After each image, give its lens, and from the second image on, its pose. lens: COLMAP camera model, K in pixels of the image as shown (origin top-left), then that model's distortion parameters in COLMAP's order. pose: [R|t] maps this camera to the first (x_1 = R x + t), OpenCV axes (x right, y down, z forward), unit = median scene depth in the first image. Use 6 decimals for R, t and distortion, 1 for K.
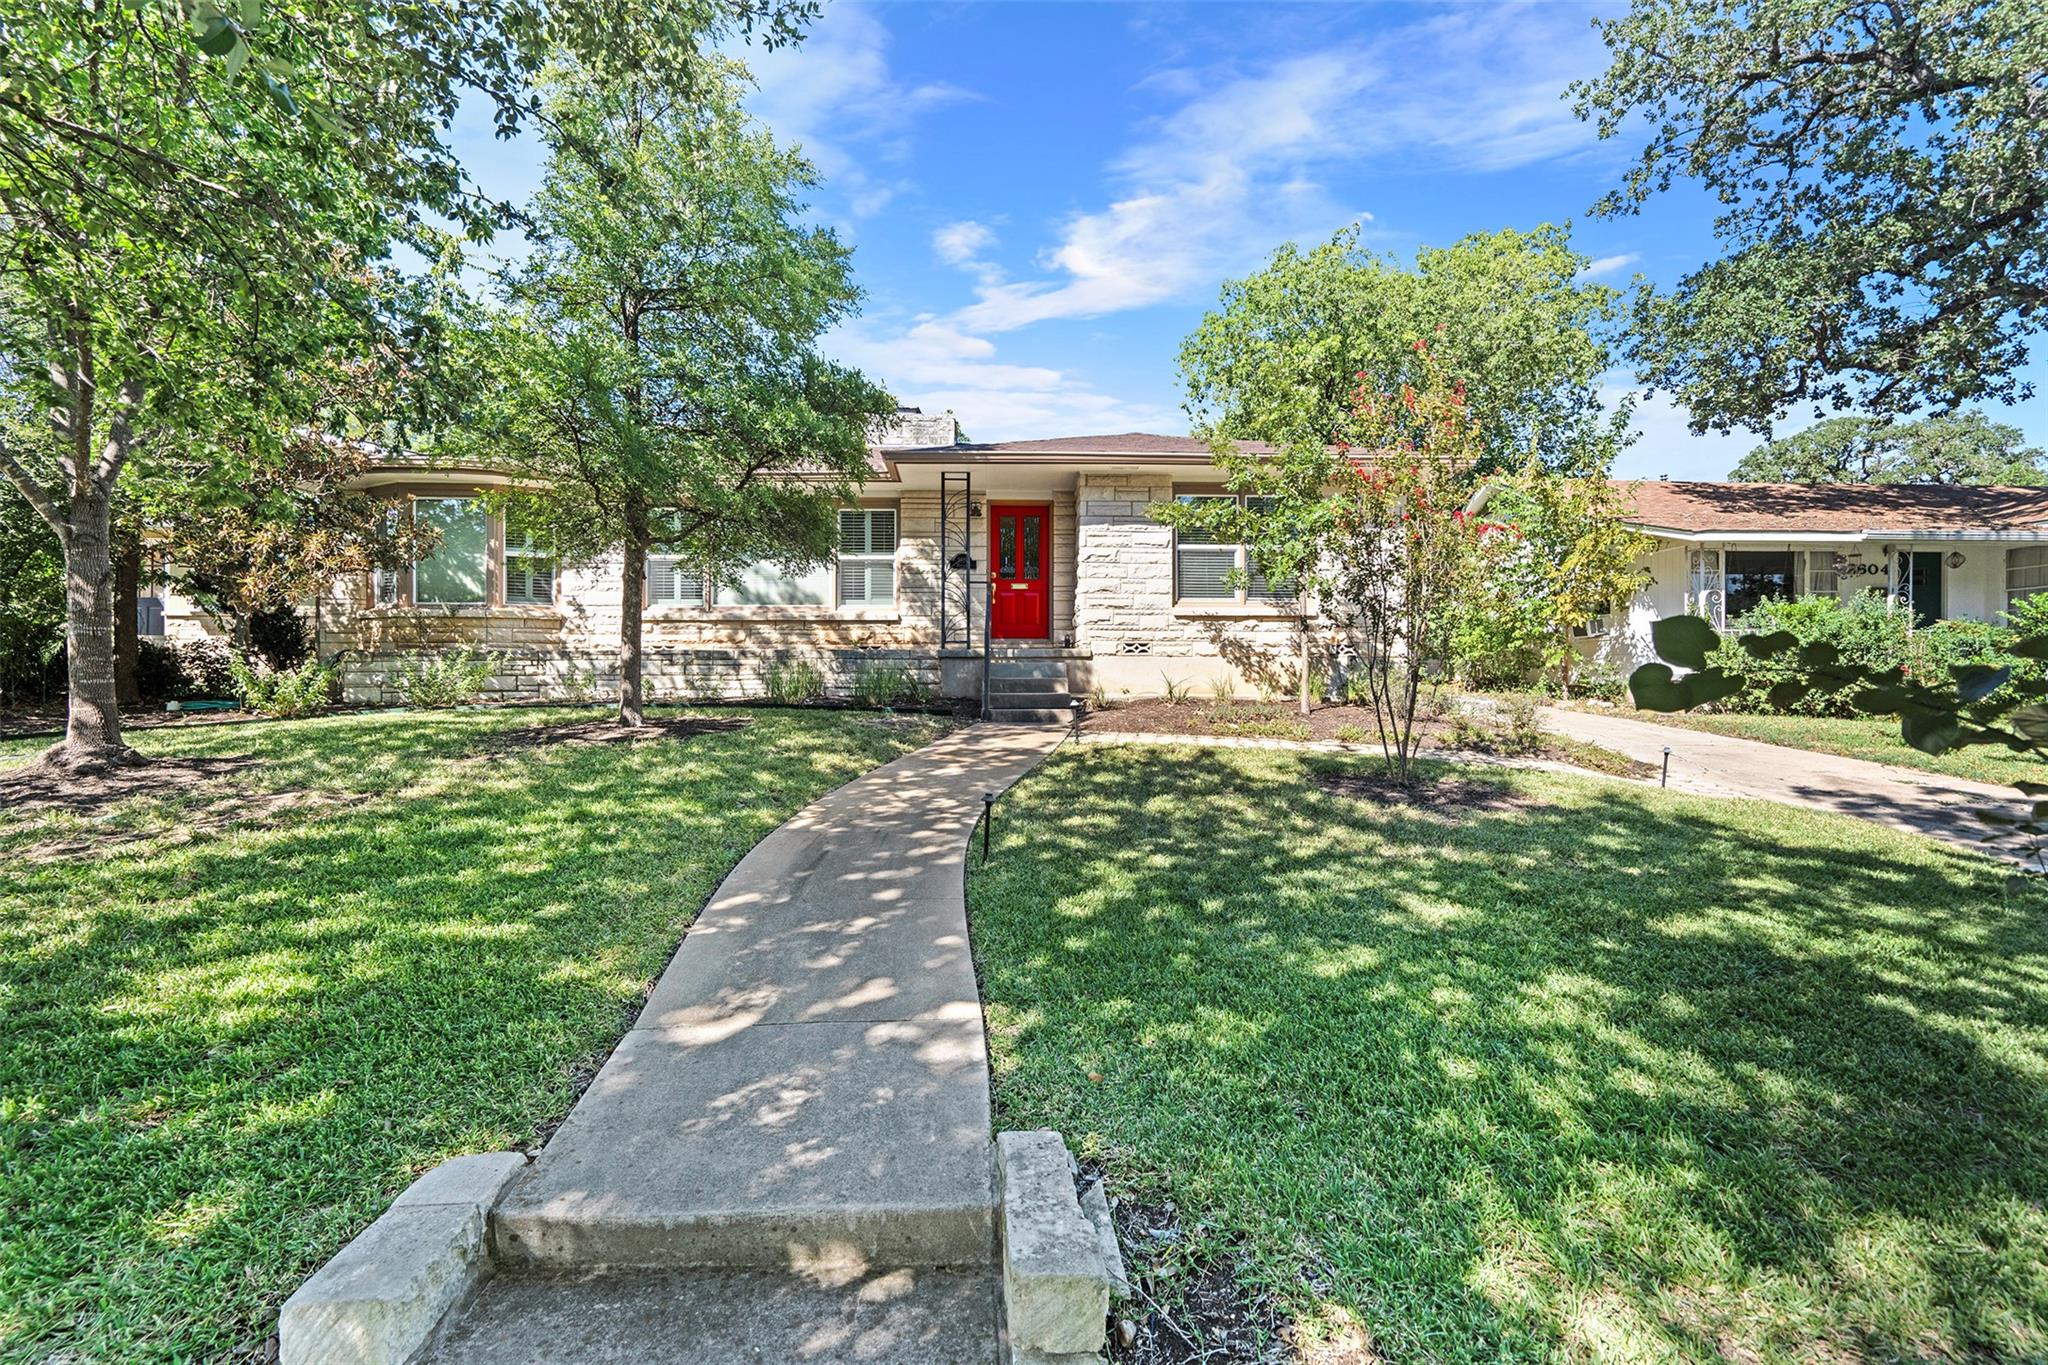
lens RADIAL K [[916.9, 0, 1031.7], [0, 916.9, 684.0], [0, 0, 1]] dist [-0.001077, 0.000943]
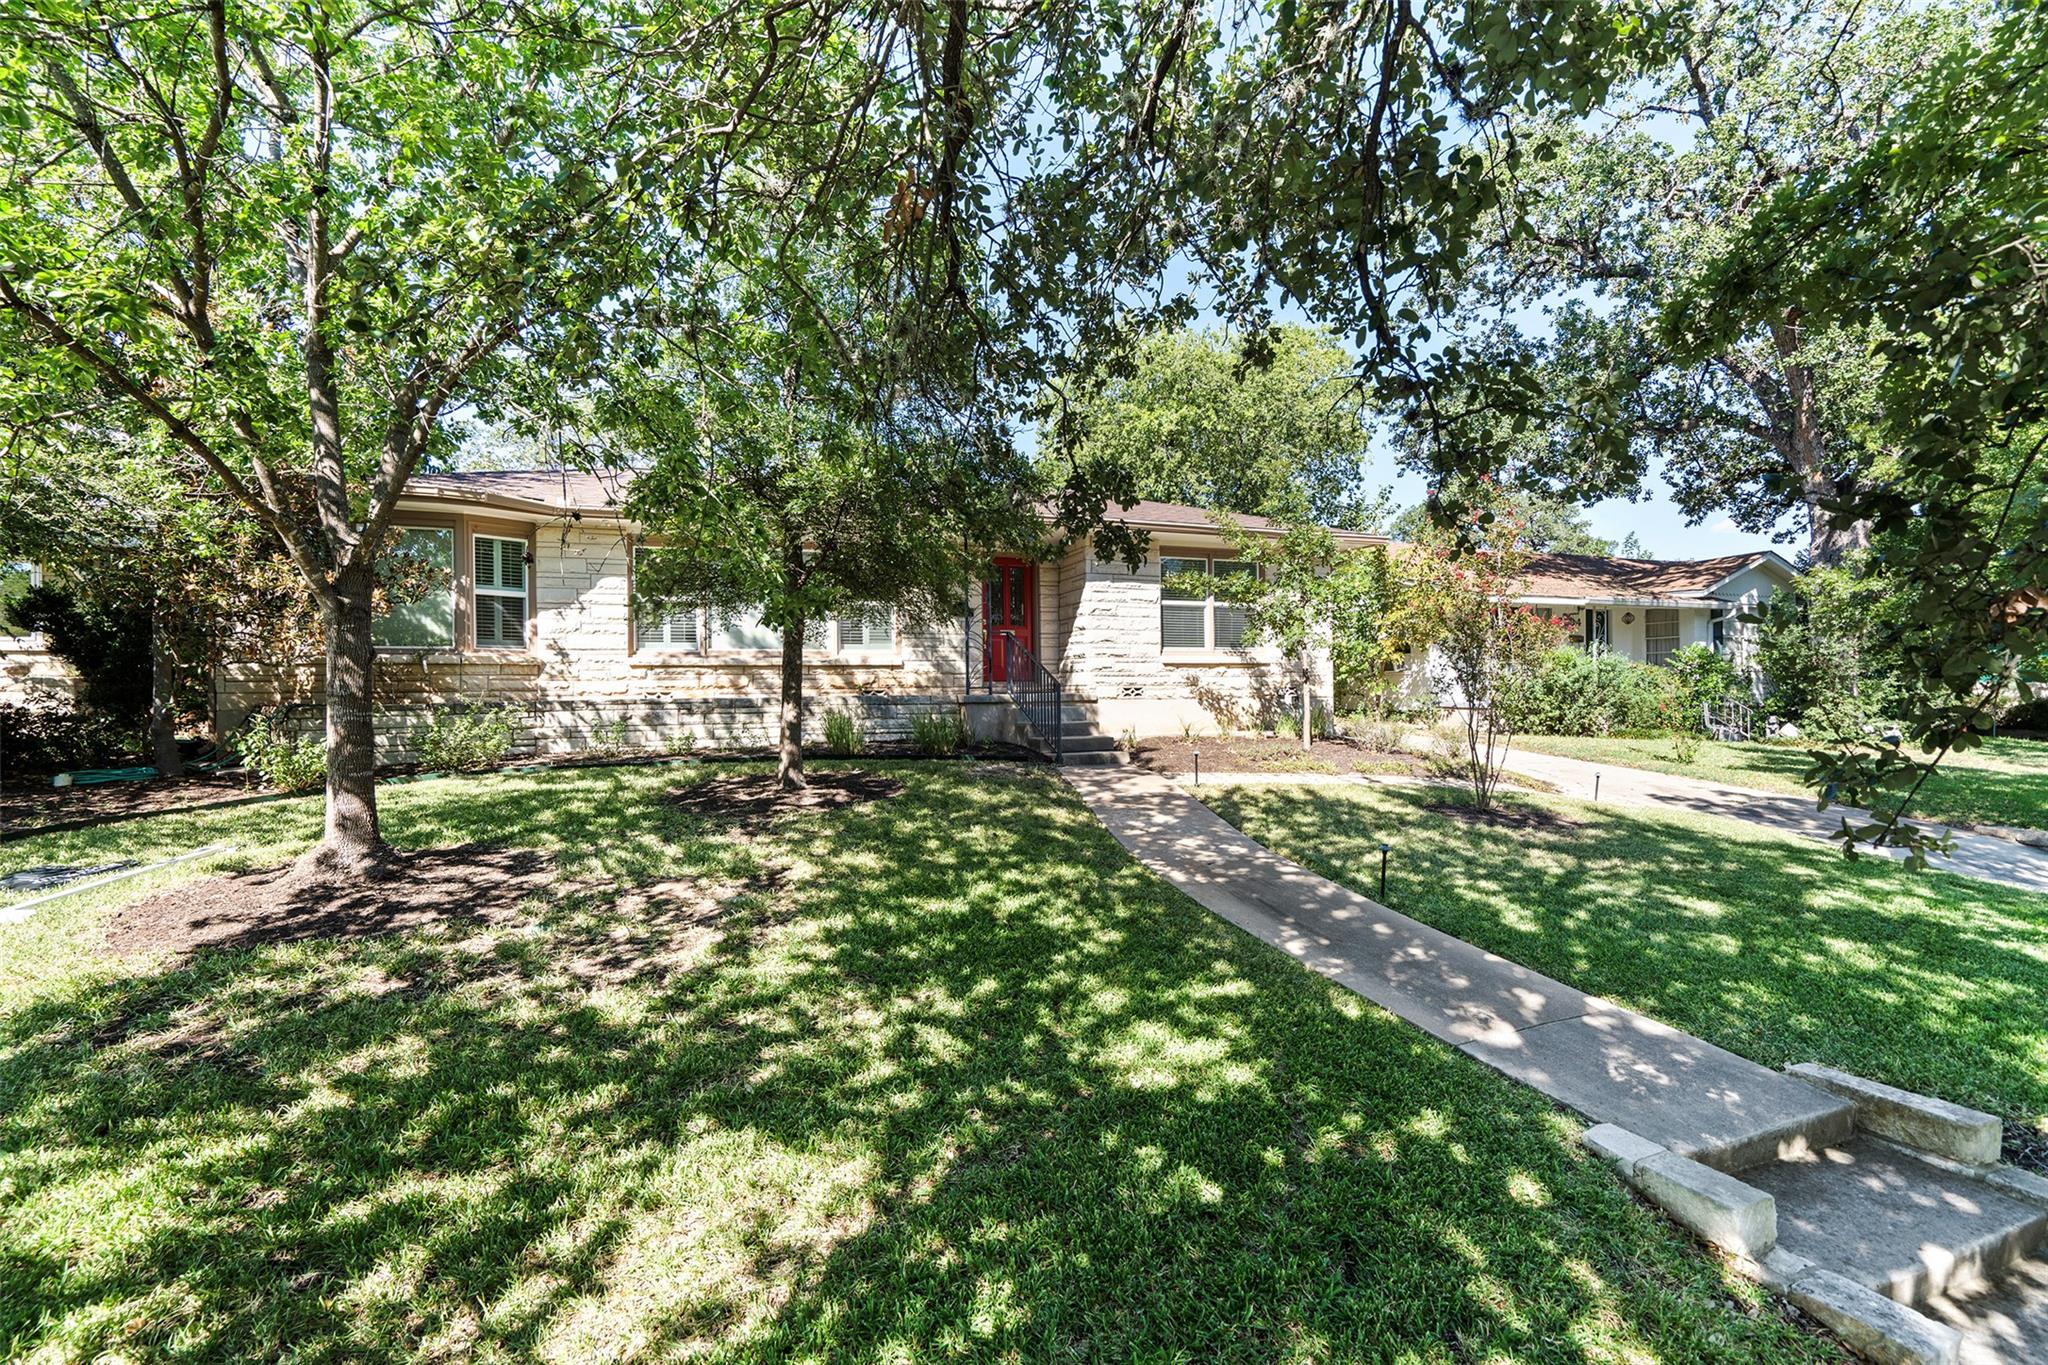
lens RADIAL K [[916.9, 0, 1031.7], [0, 916.9, 684.0], [0, 0, 1]] dist [-0.001077, 0.000943]
pose [[0.946598, -0.007093, 0.322337, -0.347034], [0.011173, 0.999879, -0.010808, -0.036156], [-0.322222, 0.013832, 0.946563, -0.023916]]
